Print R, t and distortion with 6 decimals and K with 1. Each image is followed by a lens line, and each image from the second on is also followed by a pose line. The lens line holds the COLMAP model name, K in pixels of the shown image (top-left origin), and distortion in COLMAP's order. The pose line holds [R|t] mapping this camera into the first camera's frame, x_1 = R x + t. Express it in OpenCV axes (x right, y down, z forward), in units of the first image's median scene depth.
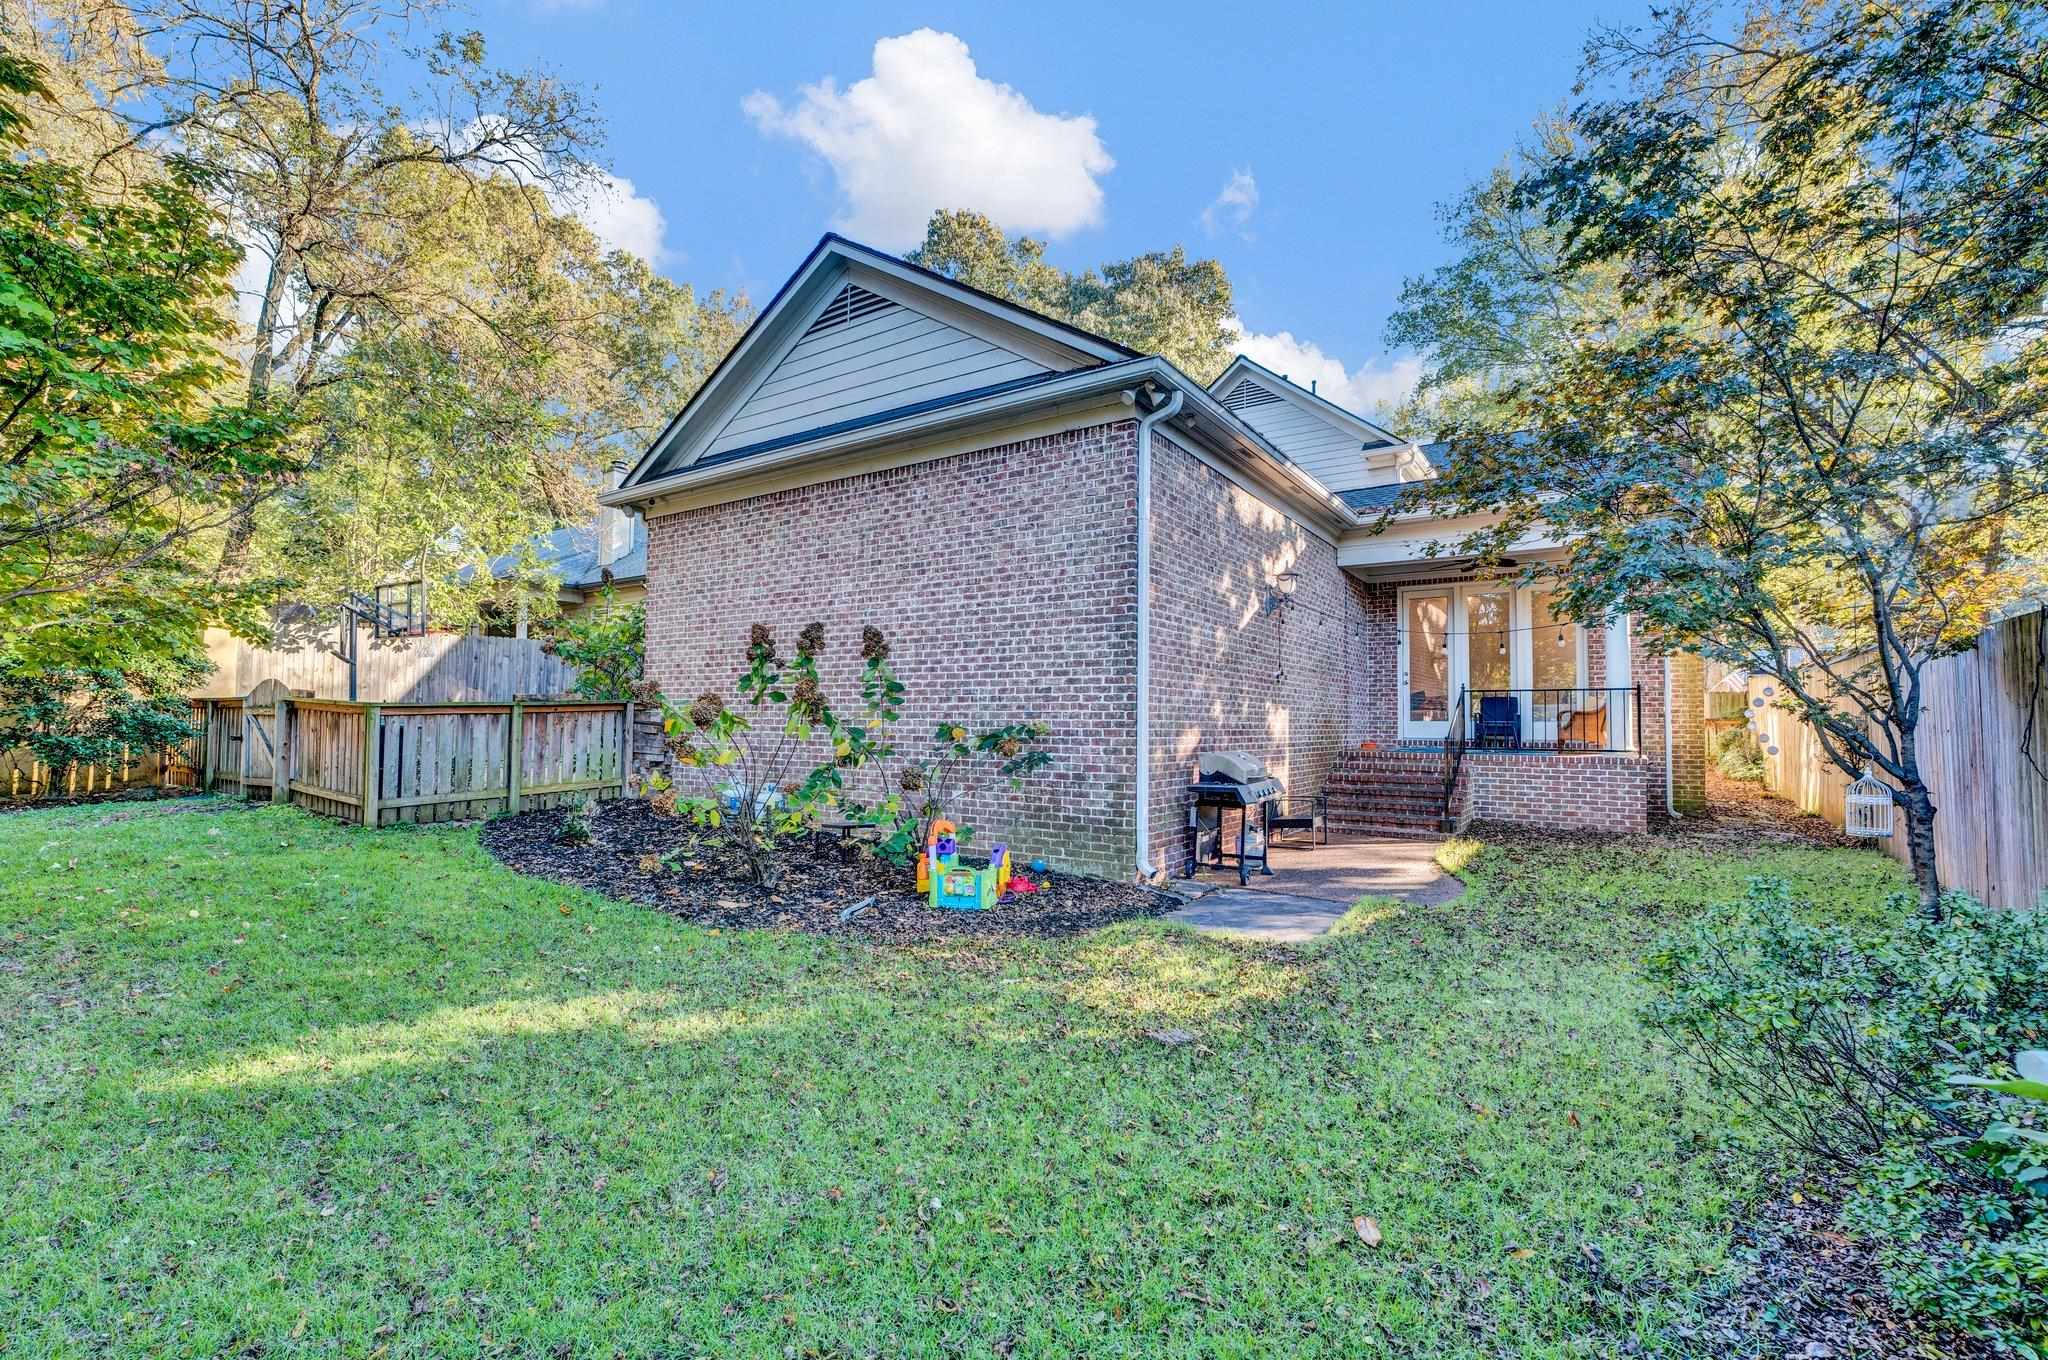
lens RADIAL K [[903.3, 0, 1018.6], [0, 903.3, 684.0], [0, 0, 1]] dist [-0.018271, 0.000587]
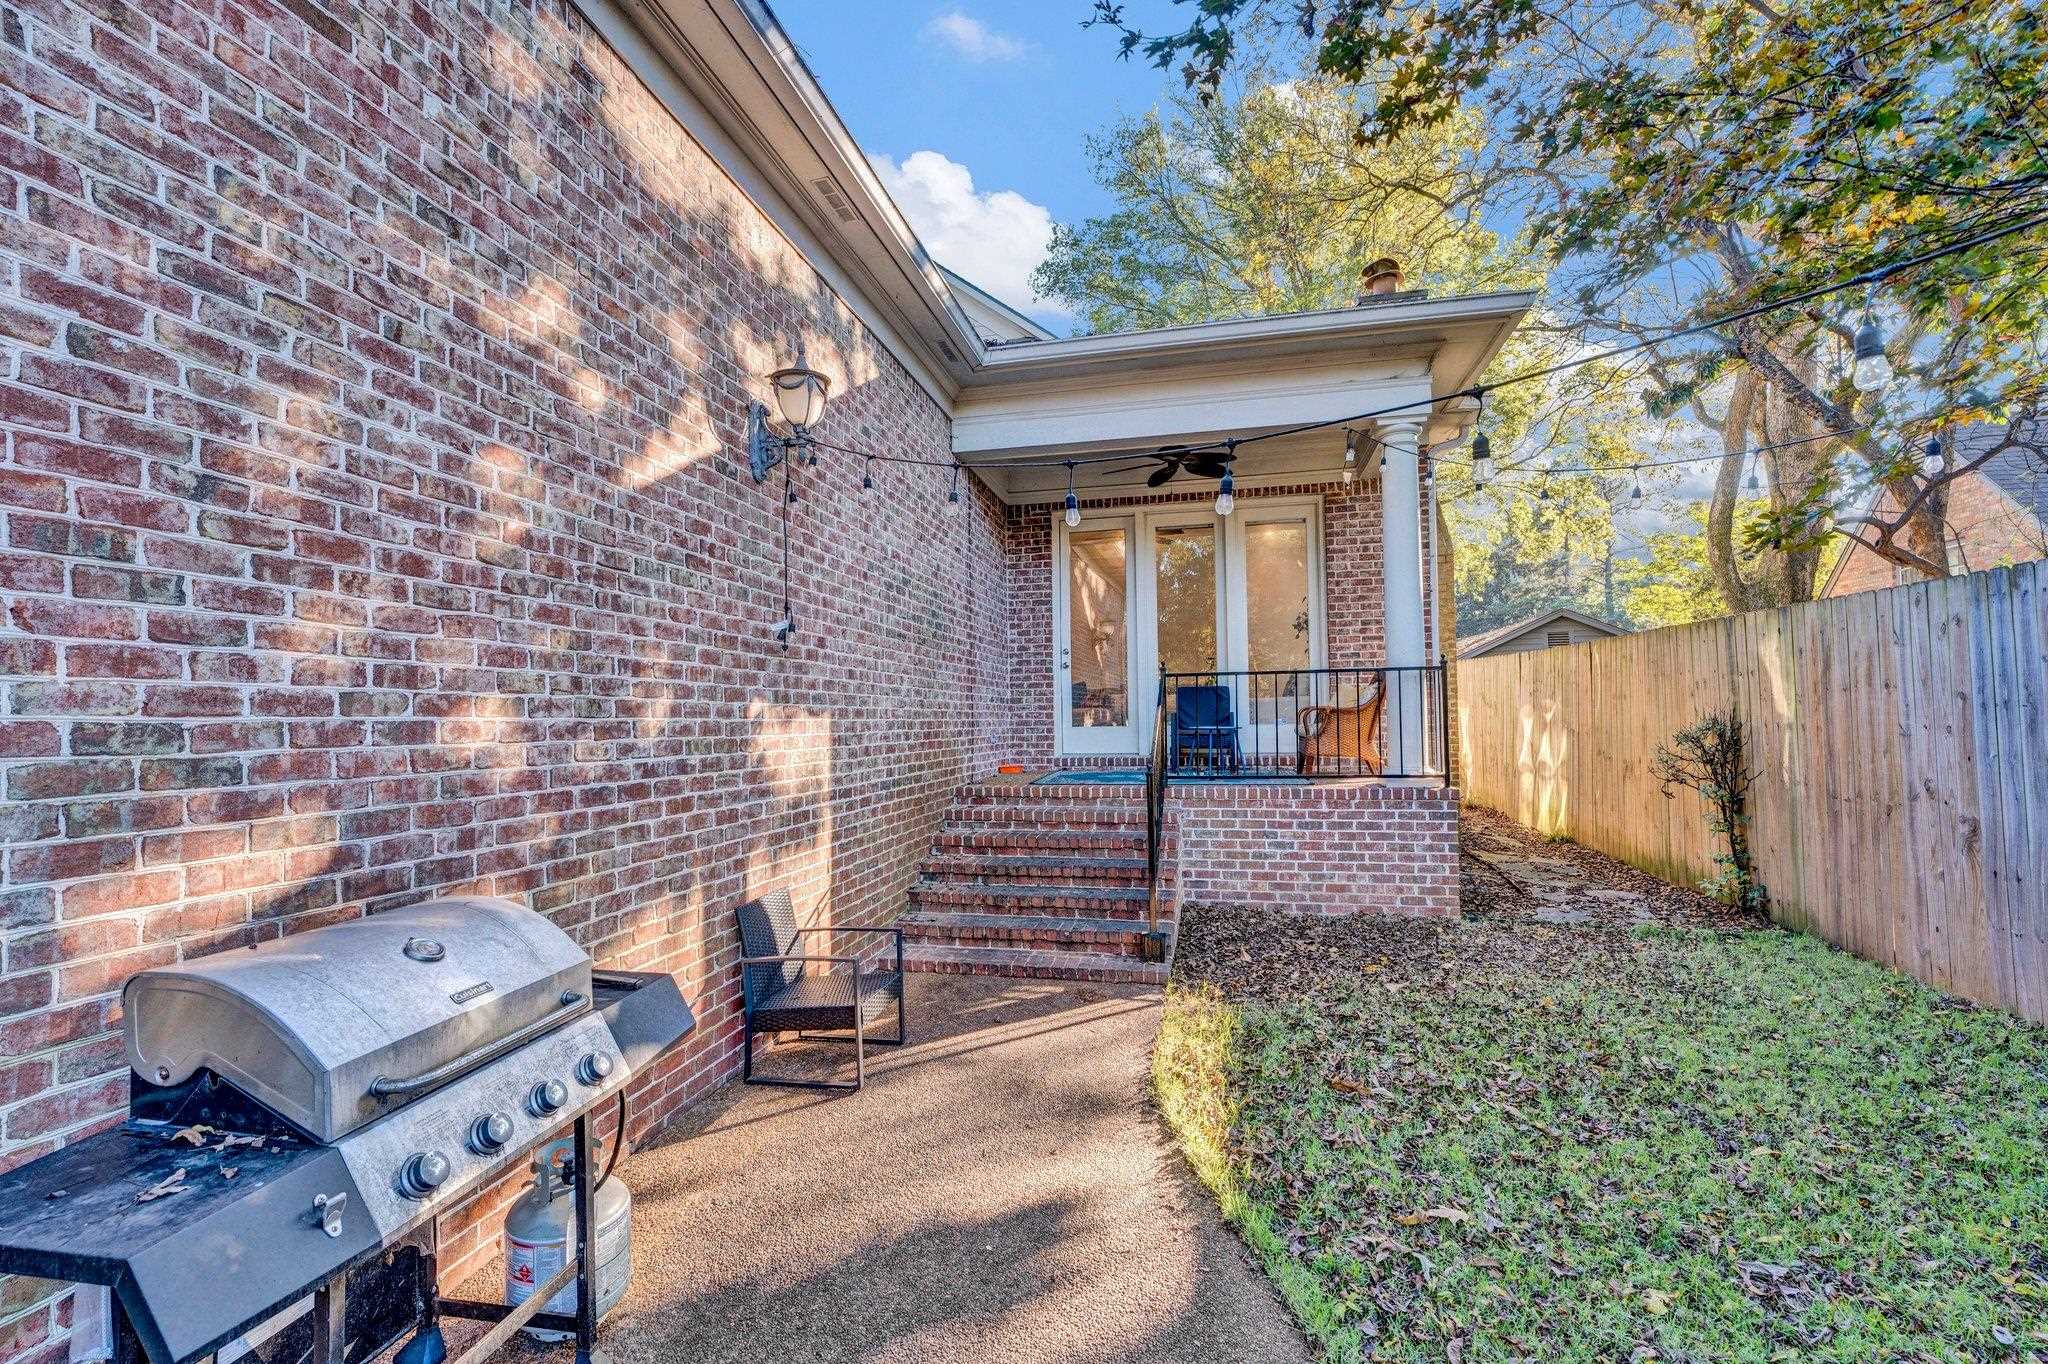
lens RADIAL K [[903.3, 0, 1026.5], [0, 903.3, 681.8], [0, 0, 1]] dist [-0.018271, 0.000587]
pose [[0.930251, -0.007794, 0.366841, 0.225053], [0.007988, 0.999968, 0.000991, 0.011848], [-0.366837, 0.002009, 0.930283, 0.548869]]
